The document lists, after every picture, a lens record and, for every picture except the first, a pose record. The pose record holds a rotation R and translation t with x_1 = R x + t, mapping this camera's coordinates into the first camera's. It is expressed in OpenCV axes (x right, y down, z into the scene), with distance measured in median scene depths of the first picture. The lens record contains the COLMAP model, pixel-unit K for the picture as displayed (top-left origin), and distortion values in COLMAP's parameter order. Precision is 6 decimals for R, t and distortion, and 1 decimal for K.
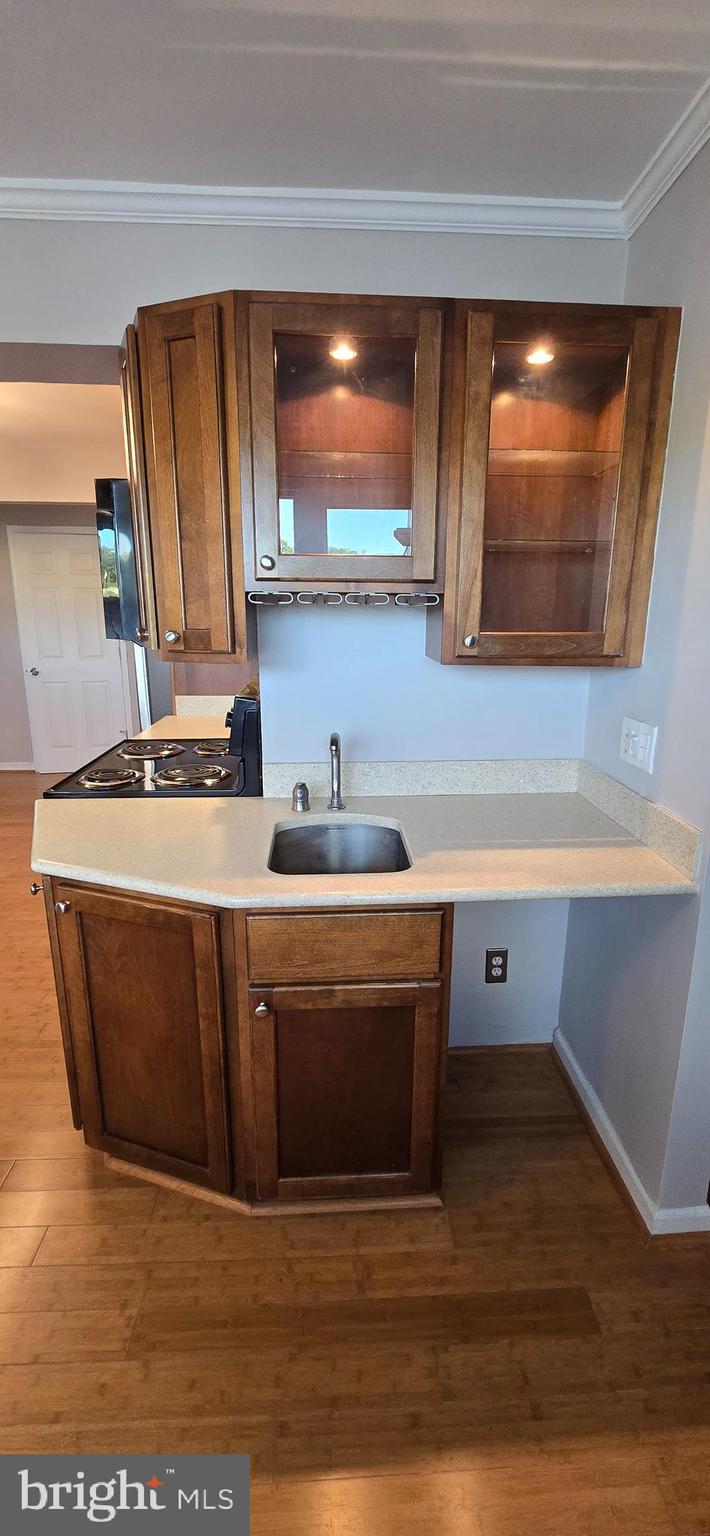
lens RADIAL K [[634.6, 0, 364.5], [0, 634.6, 763.0], [0, 0, 1]] dist [0.001472, -0.000221]
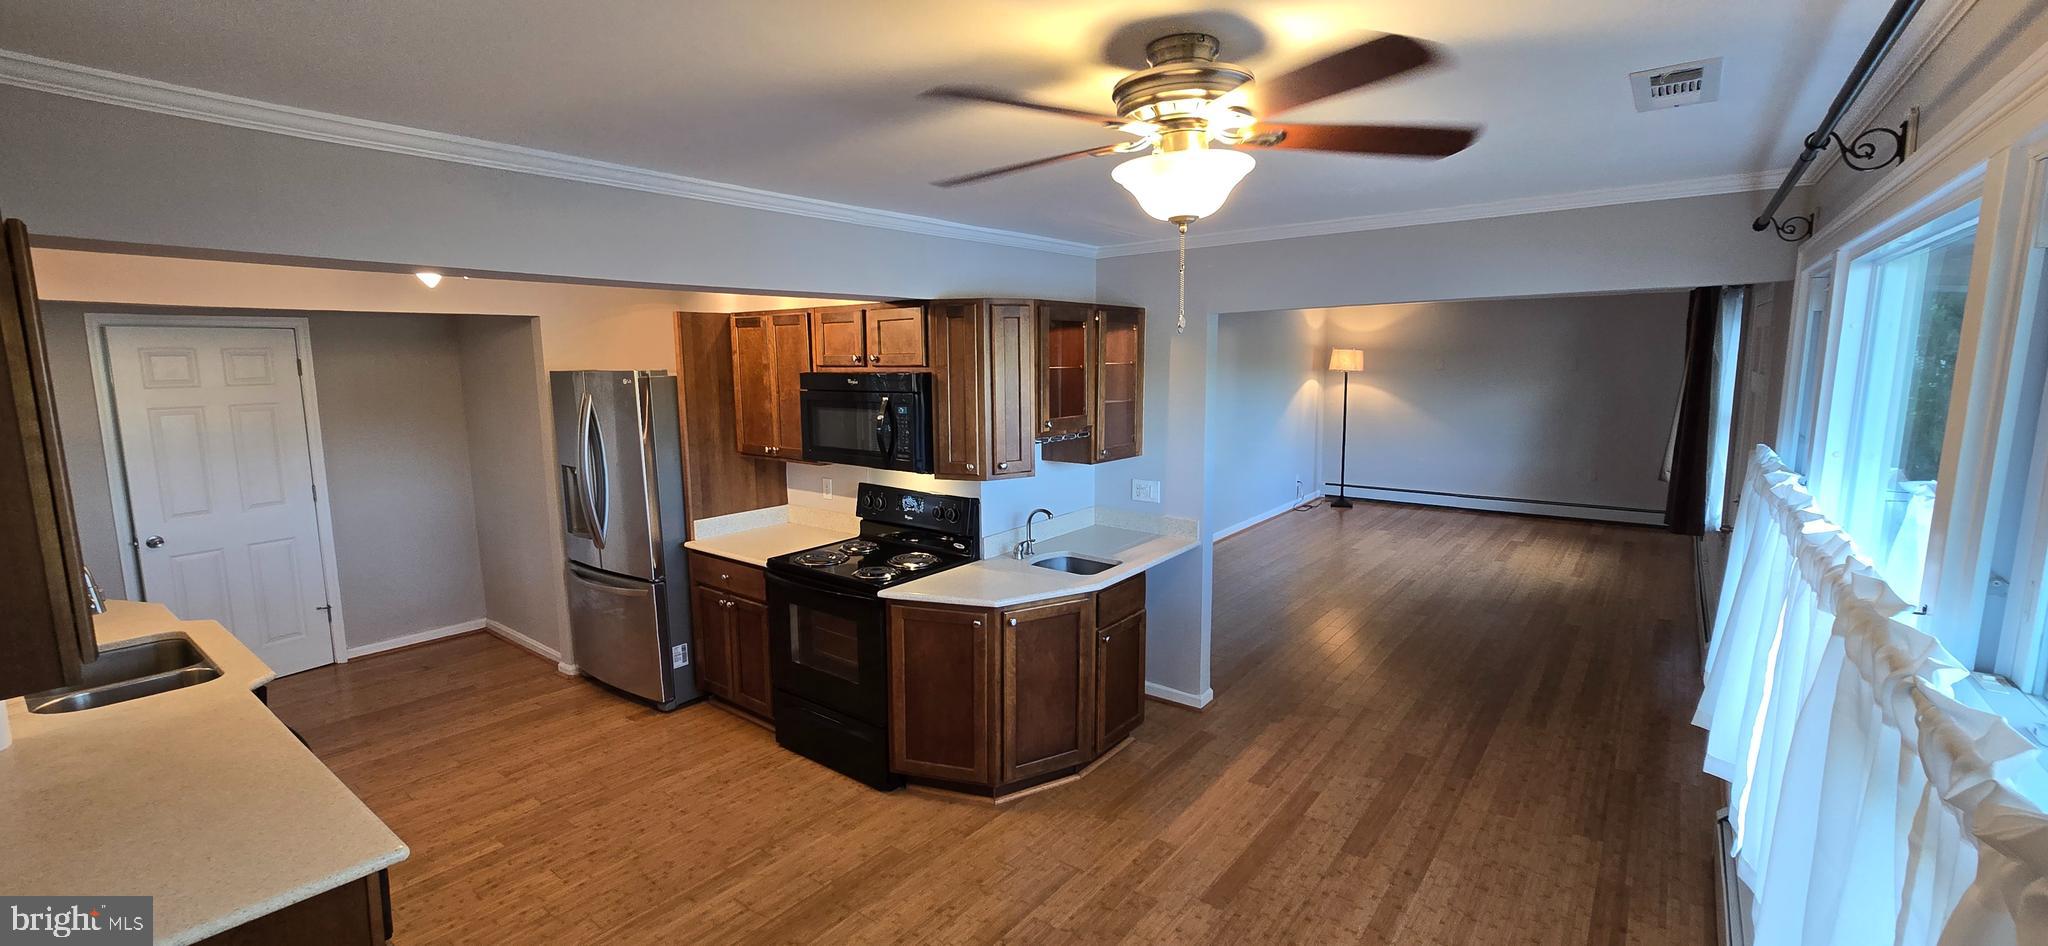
lens RADIAL K [[846.2, 0, 994.2], [0, 846.2, 474.9], [0, 0, 1]] dist [0.001472, -0.000221]
pose [[0.672722, -0.120189, 0.730068, -2.192119], [0.191188, 0.981445, -0.014598, -0.152834], [-0.714767, 0.149400, 0.683219, -0.647363]]
